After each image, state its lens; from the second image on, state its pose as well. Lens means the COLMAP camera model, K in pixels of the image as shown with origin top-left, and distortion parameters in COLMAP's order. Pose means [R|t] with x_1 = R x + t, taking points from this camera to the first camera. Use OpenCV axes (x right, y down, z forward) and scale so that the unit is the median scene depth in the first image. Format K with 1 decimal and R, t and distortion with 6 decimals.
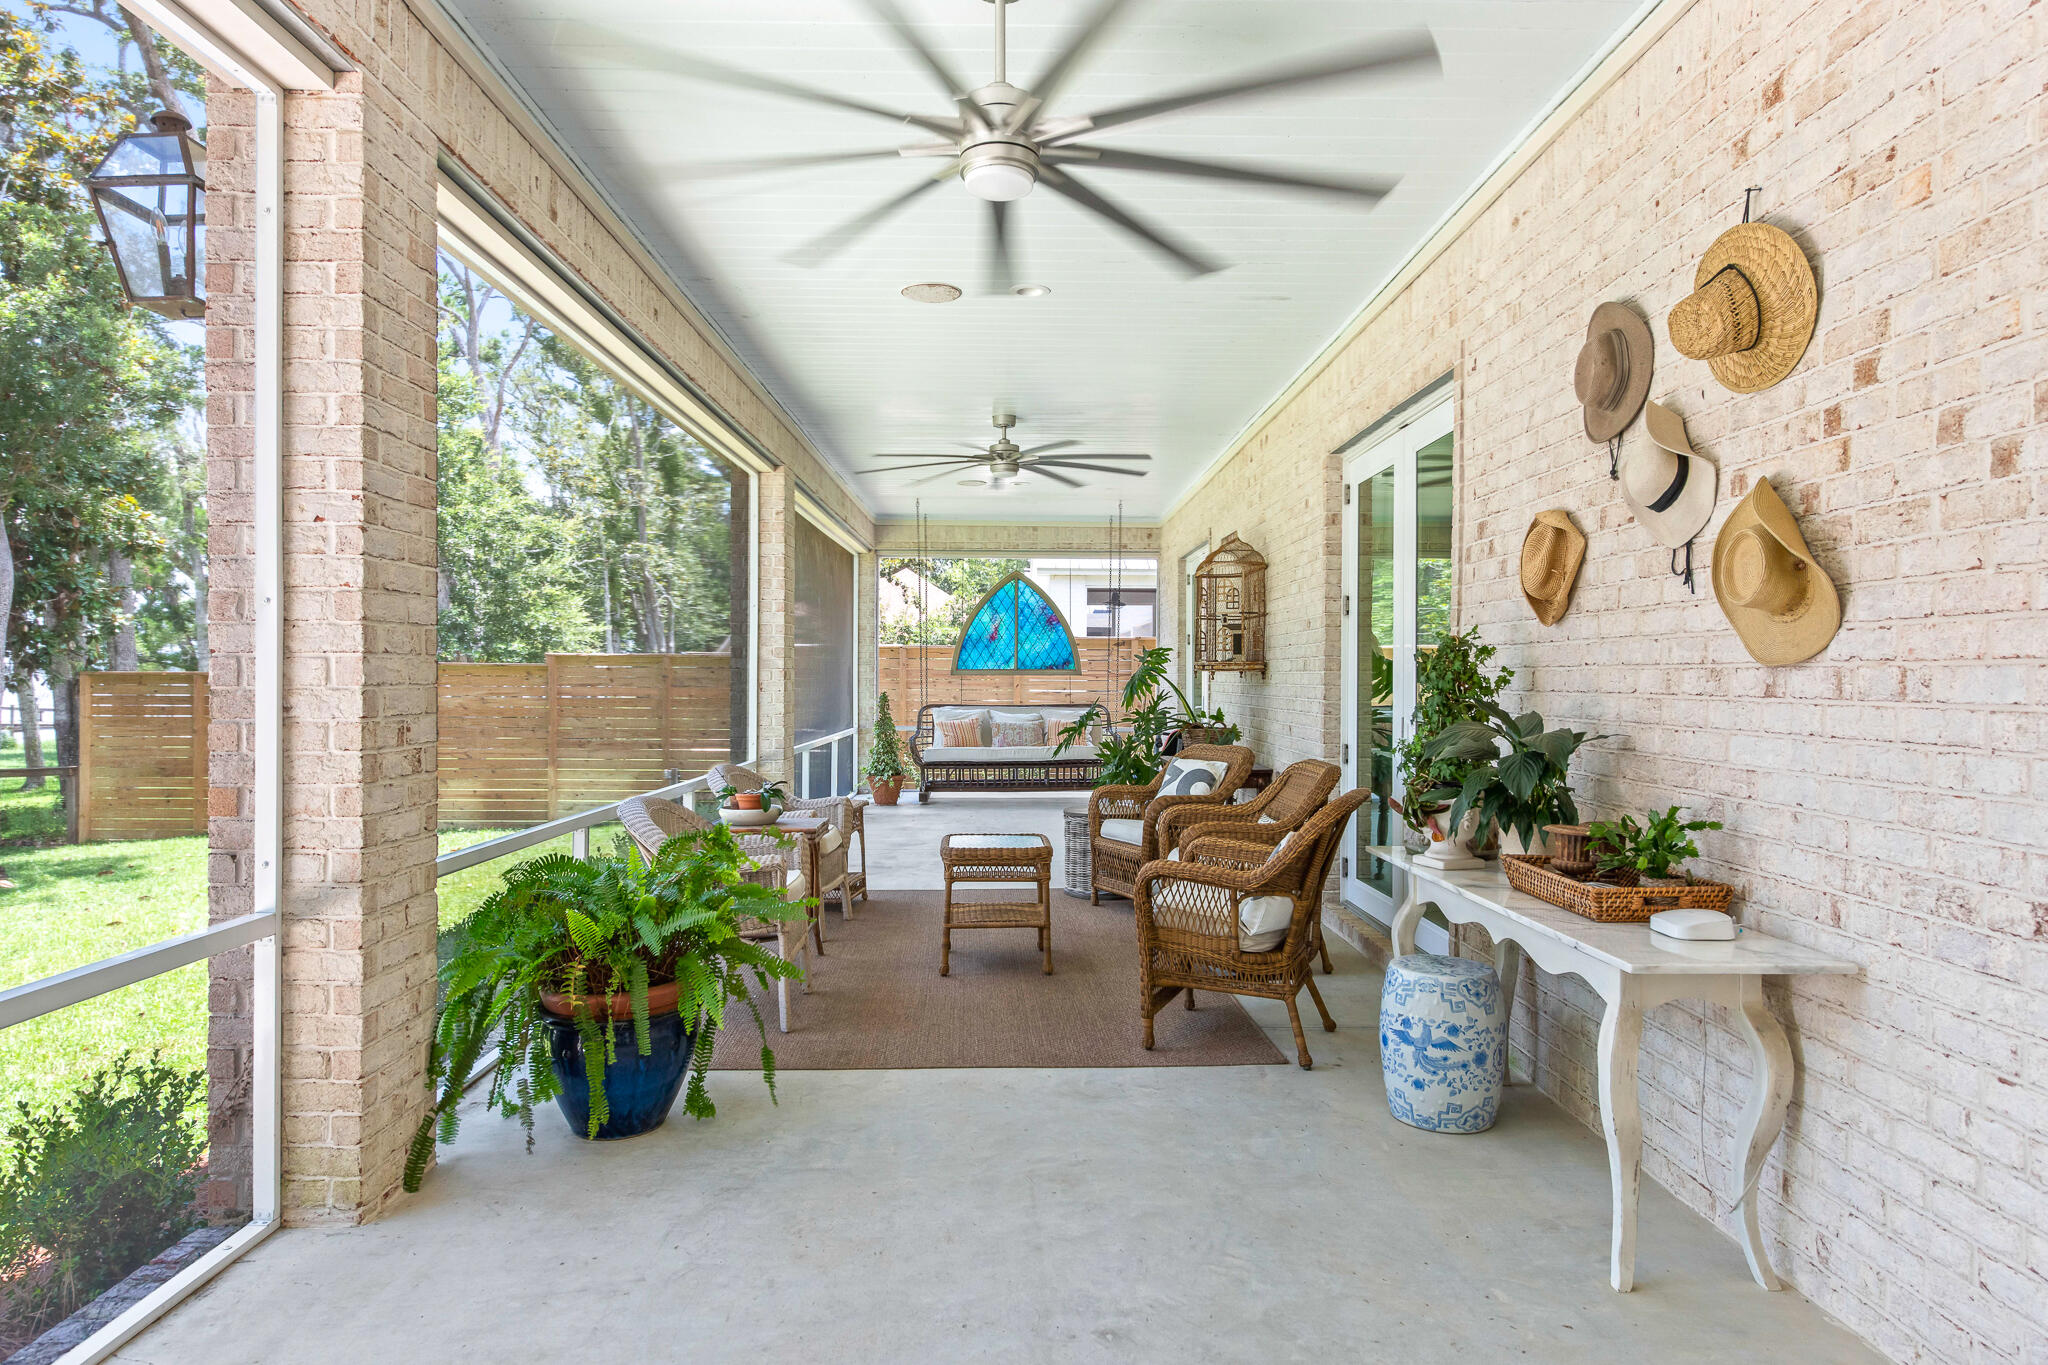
lens RADIAL K [[1196.8, 0, 1033.8], [0, 1196.8, 693.7], [0, 0, 1]] dist [0.008245, -0.002682]
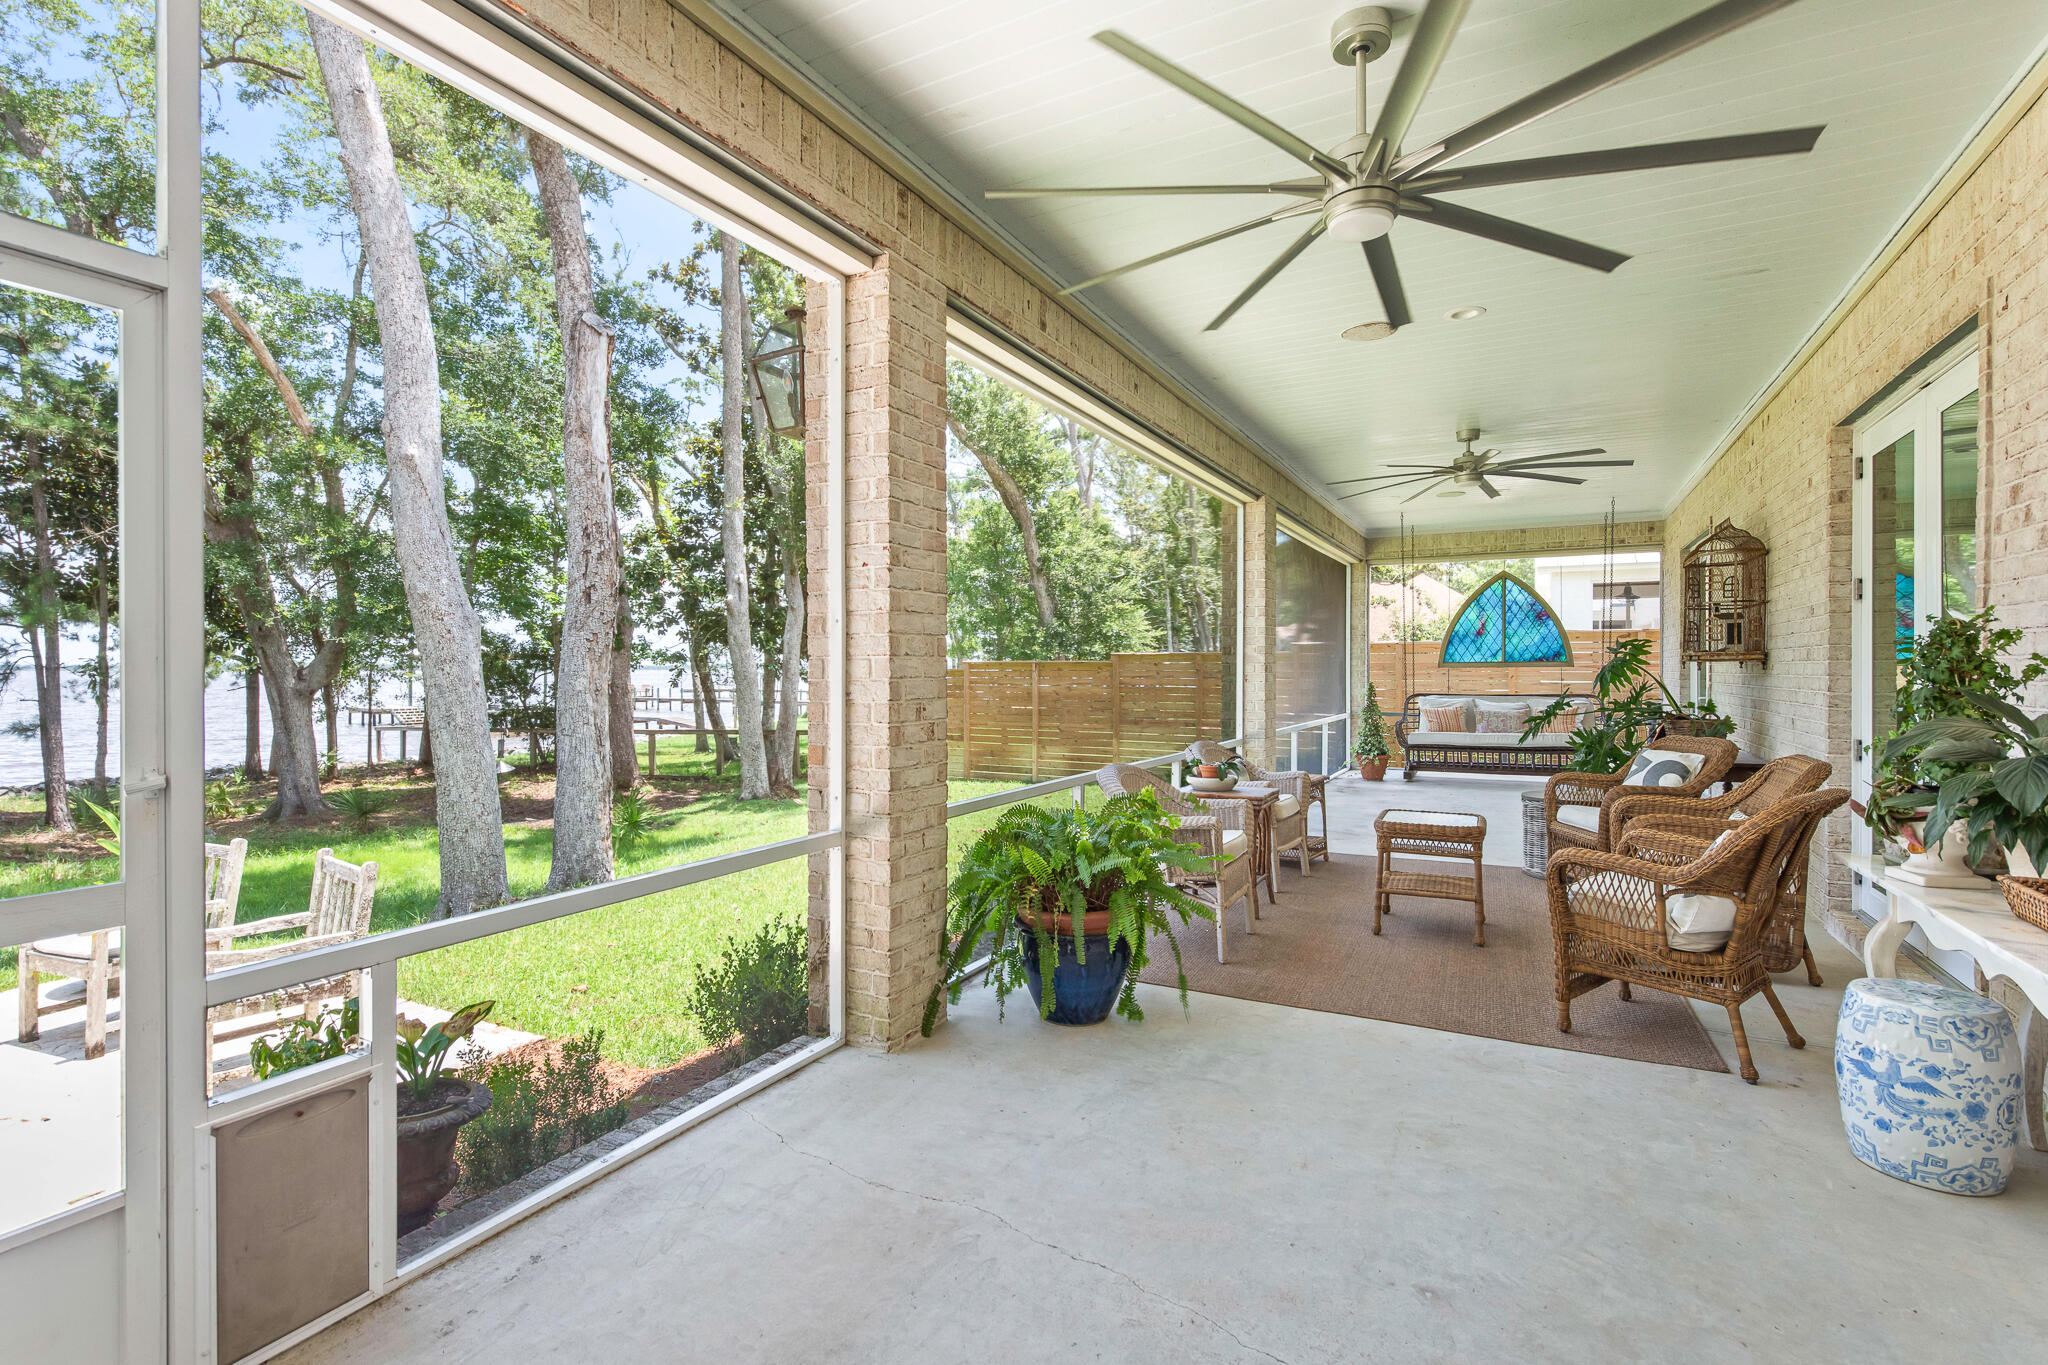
lens RADIAL K [[966.7, 0, 1008.5], [0, 966.7, 679.6], [0, 0, 1]] dist [0.005836, -0.002880]
pose [[0.867532, -0.000897, -0.497380, 0.112221], [-0.001189, 0.999992, -0.003876, -0.000626], [0.497379, 0.003954, 0.867524, 0.050393]]
